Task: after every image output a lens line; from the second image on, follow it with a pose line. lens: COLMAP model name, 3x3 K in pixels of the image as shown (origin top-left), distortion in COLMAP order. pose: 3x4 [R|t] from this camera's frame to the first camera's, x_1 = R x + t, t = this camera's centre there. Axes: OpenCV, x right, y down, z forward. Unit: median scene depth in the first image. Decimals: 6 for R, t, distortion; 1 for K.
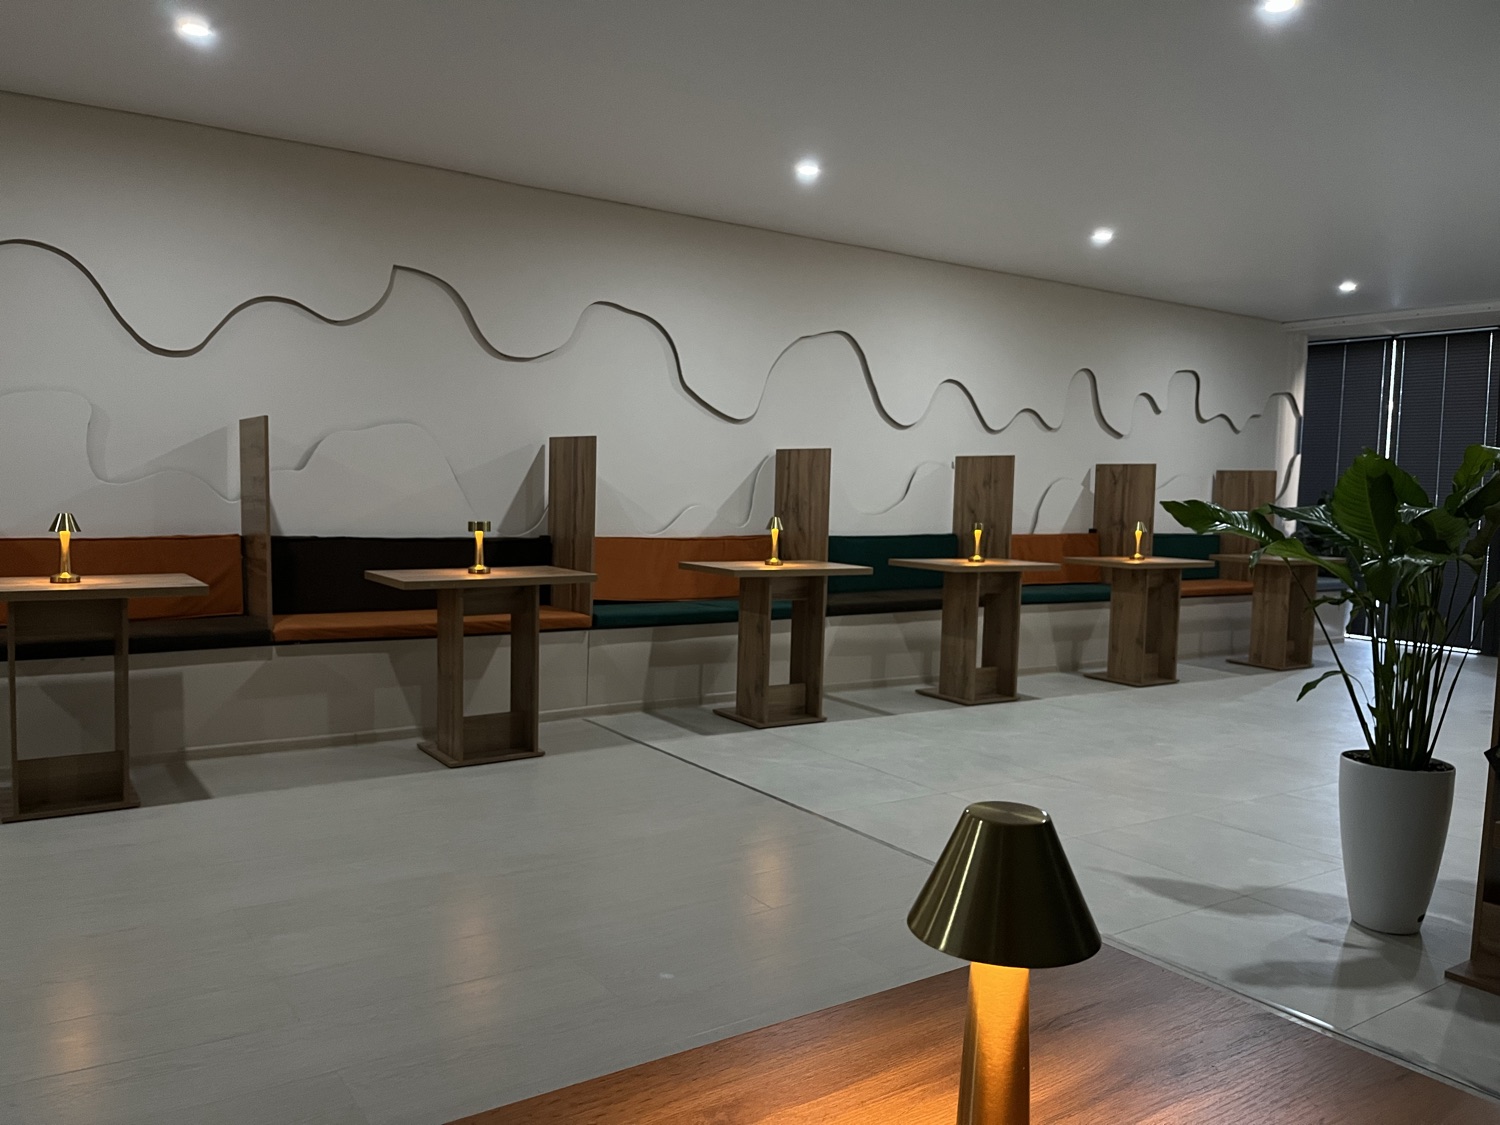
lens RADIAL K [[1142.5, 0, 730.0], [0, 1142.5, 565.9], [0, 0, 1]] dist [0.058544, -0.082461]
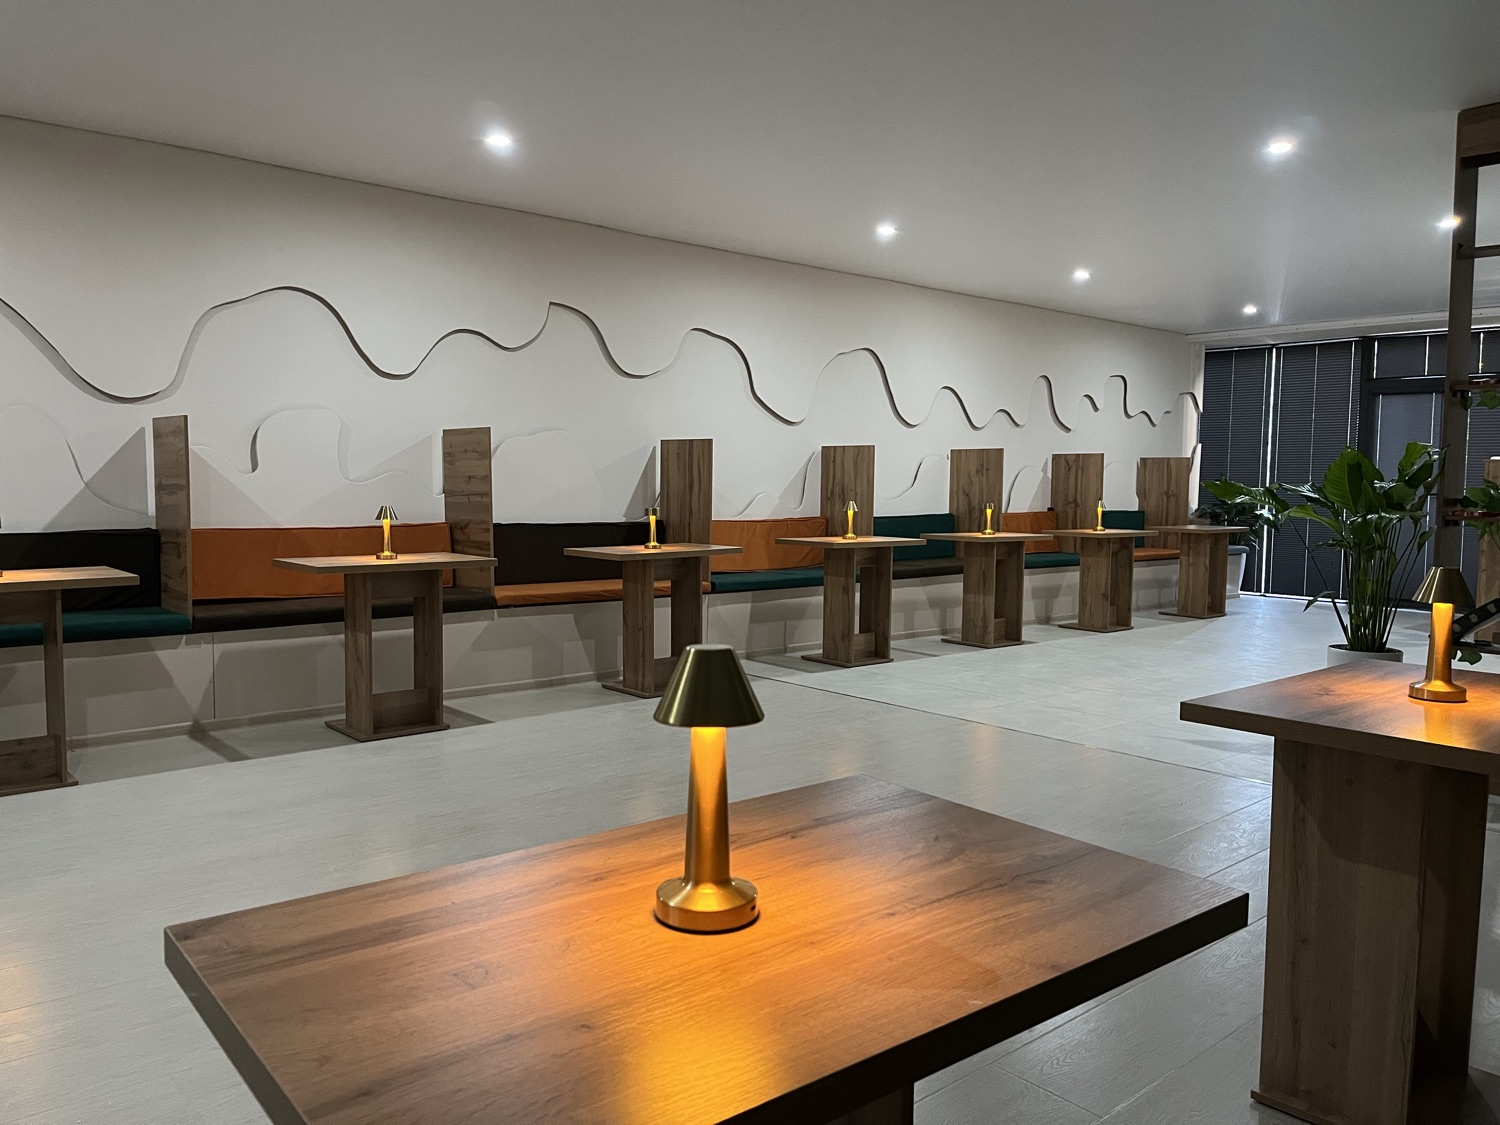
lens RADIAL K [[1136.1, 0, 742.0], [0, 1136.1, 559.2], [0, 0, 1]] dist [0.073025, -0.106829]
pose [[0.992122, -0.024152, 0.122922, -0.206358], [0.023708, 0.999706, 0.005080, 0.010704], [-0.123009, -0.002126, 0.992403, -0.202705]]
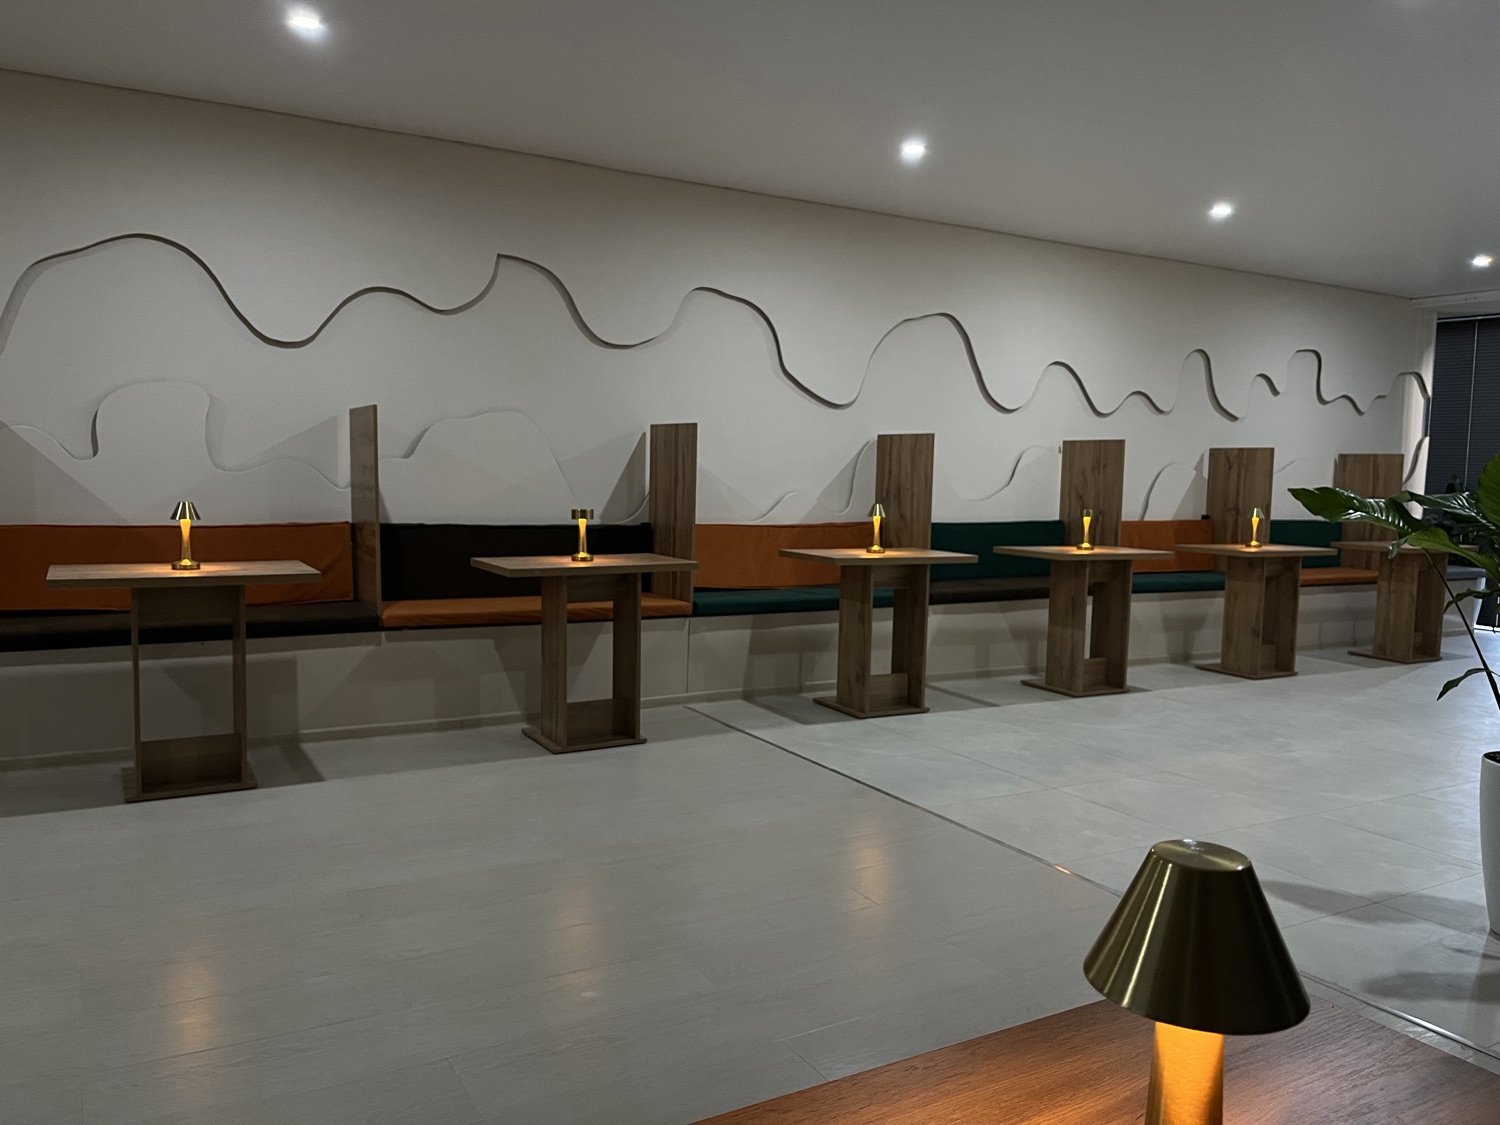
lens RADIAL K [[1141.7, 0, 742.0], [0, 1141.7, 562.3], [0, 0, 1]] dist [0.050231, -0.057572]
pose [[0.997396, 0.003169, -0.072051, -0.005180], [-0.002423, 0.999943, 0.010439, -0.002207], [0.072079, -0.010237, 0.997346, 0.008325]]
